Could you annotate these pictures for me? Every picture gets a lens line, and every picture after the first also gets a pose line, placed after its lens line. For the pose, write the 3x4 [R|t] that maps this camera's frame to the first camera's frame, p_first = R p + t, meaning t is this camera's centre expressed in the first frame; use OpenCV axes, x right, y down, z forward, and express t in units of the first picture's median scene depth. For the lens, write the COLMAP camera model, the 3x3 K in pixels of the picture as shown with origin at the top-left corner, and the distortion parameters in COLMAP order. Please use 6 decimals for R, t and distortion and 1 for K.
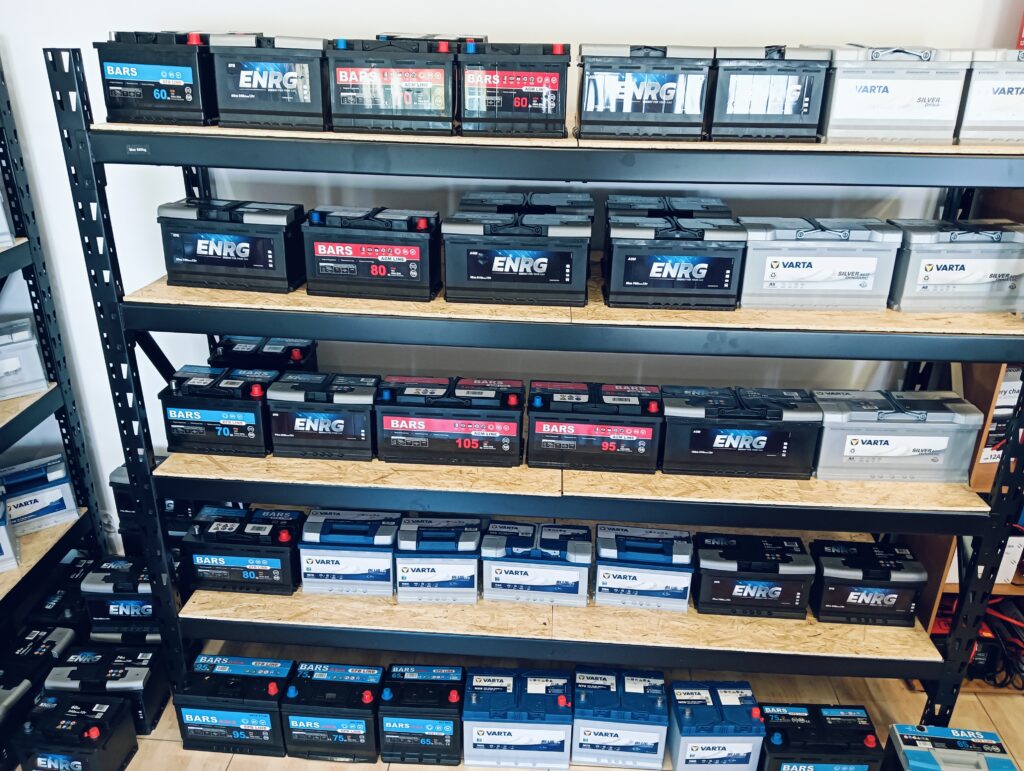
lens RADIAL K [[801.6, 0, 509.1], [0, 801.6, 379.3], [0, 0, 1]] dist [0.045794, -0.089633]
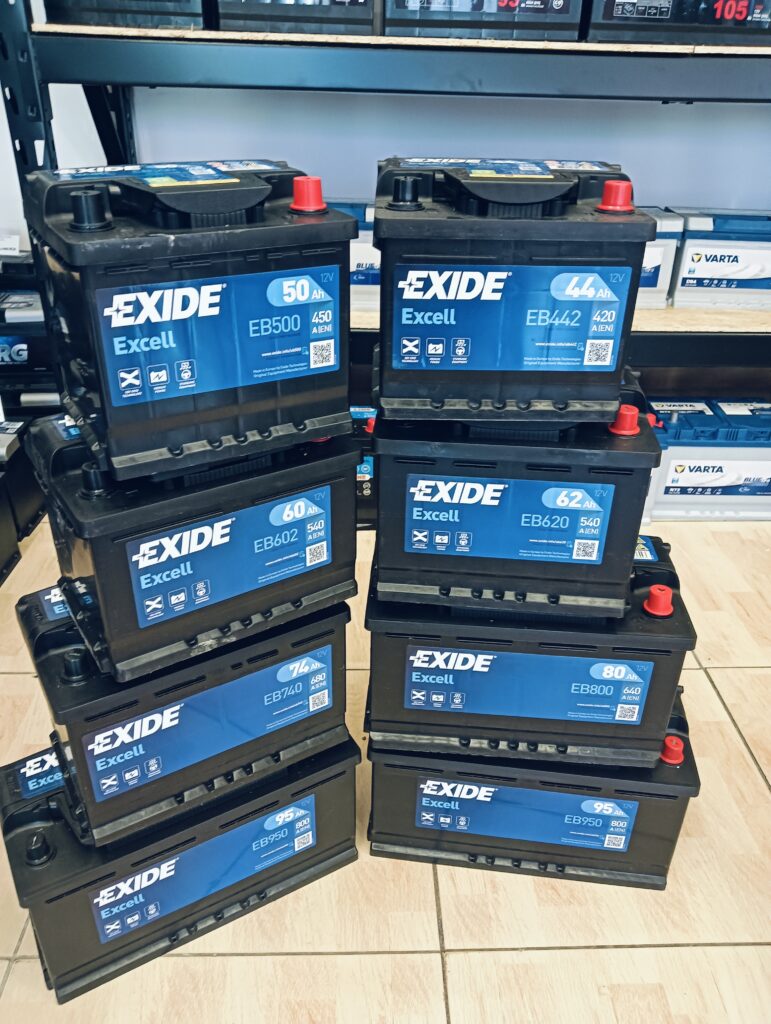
lens RADIAL K [[801.6, 0, 385.1], [0, 801.6, 501.9], [0, 0, 1]] dist [0.045794, -0.089633]
pose [[0.995678, -0.041563, 0.083059, -0.225146], [0.033268, 0.994544, 0.098872, 0.391659], [-0.086715, -0.095681, 0.991628, 0.314348]]
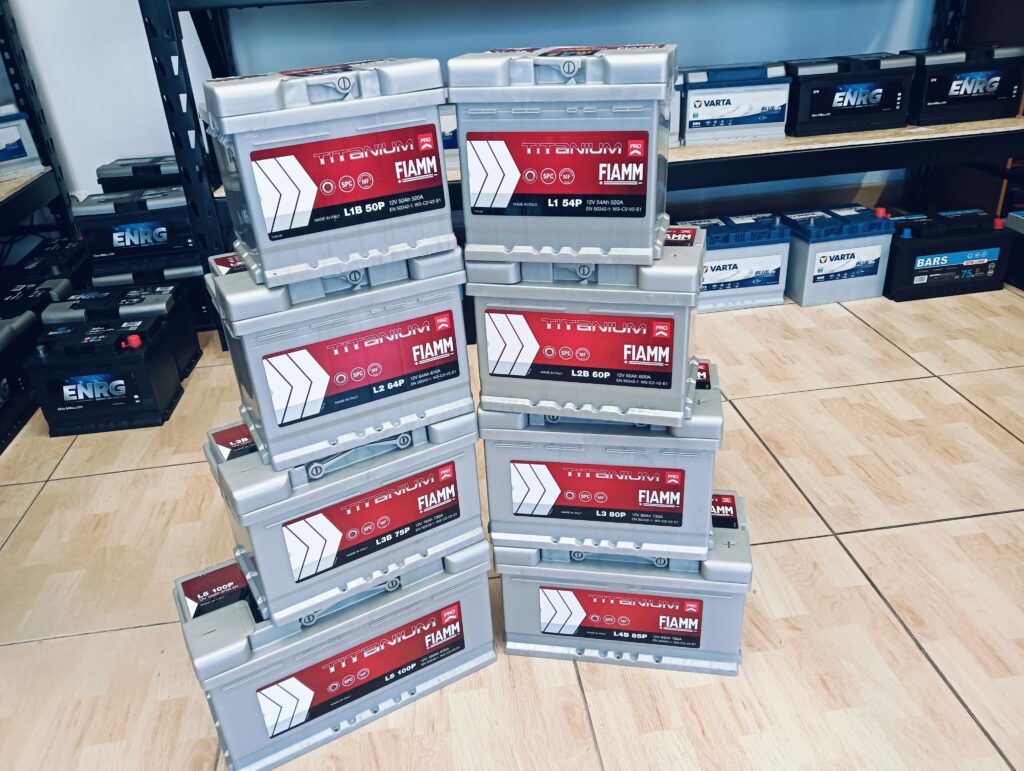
lens RADIAL K [[801.6, 0, 506.2], [0, 801.6, 381.2], [0, 0, 1]] dist [0.045794, -0.089633]
pose [[0.979723, -0.149655, 0.133213, -0.259241], [0.141656, 0.987600, 0.067676, 0.473028], [-0.141689, -0.047433, 0.988774, 0.139567]]
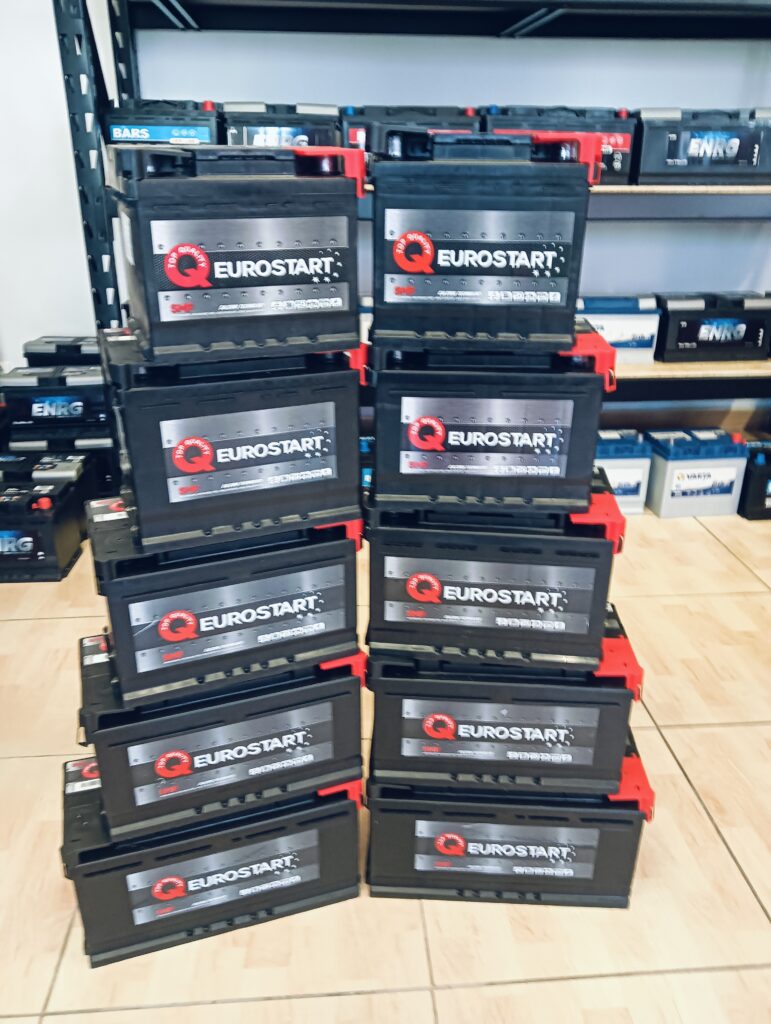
lens RADIAL K [[801.6, 0, 385.5], [0, 801.6, 508.5], [0, 0, 1]] dist [0.045794, -0.089633]
pose [[0.990080, -0.063466, 0.125356, -0.249495], [0.065015, 0.997850, -0.008300, 0.472991], [-0.124560, 0.016367, 0.992077, 0.066757]]
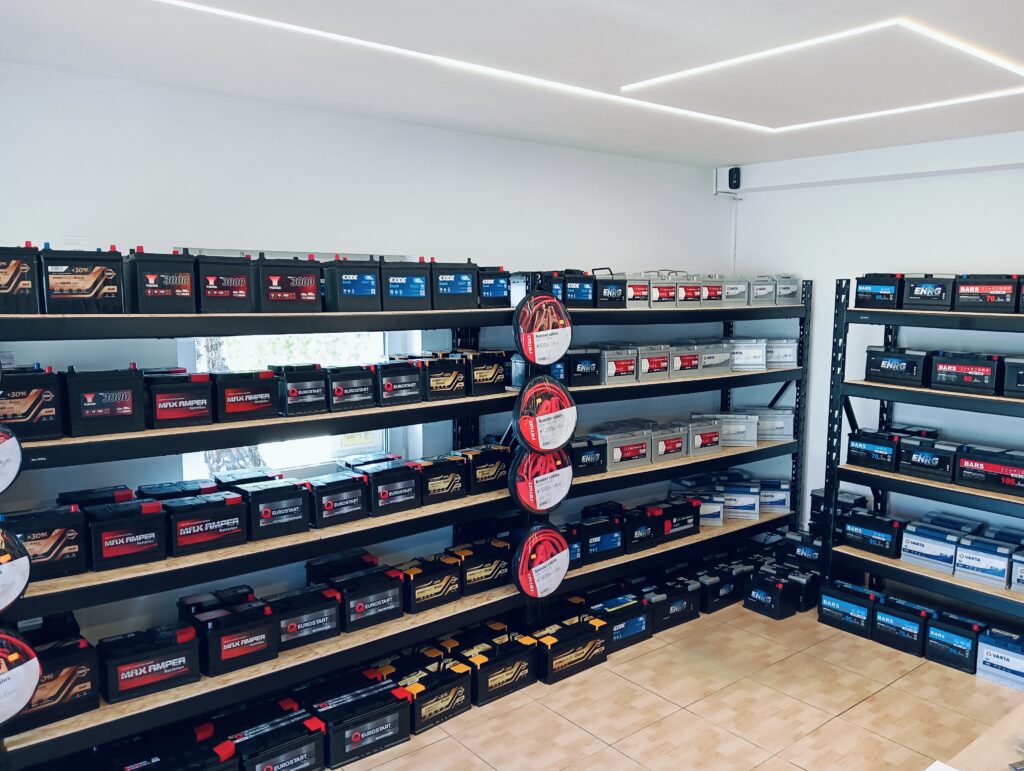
lens RADIAL K [[801.6, 0, 504.9], [0, 801.6, 383.2], [0, 0, 1]] dist [0.045794, -0.089633]
pose [[0.667939, 0.075566, -0.740369, 0.489721], [-0.301182, 0.937171, -0.176065, 0.509207], [0.680549, 0.340587, 0.648733, -0.970293]]
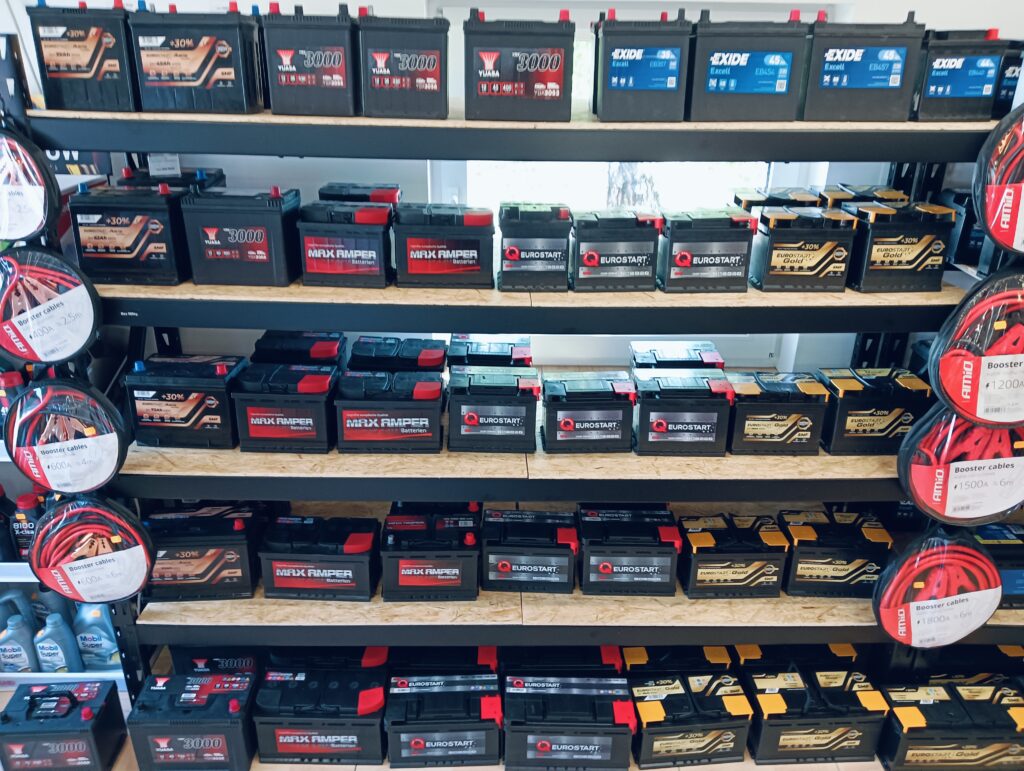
lens RADIAL K [[801.6, 0, 506.2], [0, 801.6, 380.8], [0, 0, 1]] dist [0.045794, -0.089633]
pose [[0.058281, 0.396549, -0.916162, 0.064544], [-0.421050, 0.841867, 0.337606, 0.217349], [0.905163, 0.366073, 0.216032, -0.455412]]
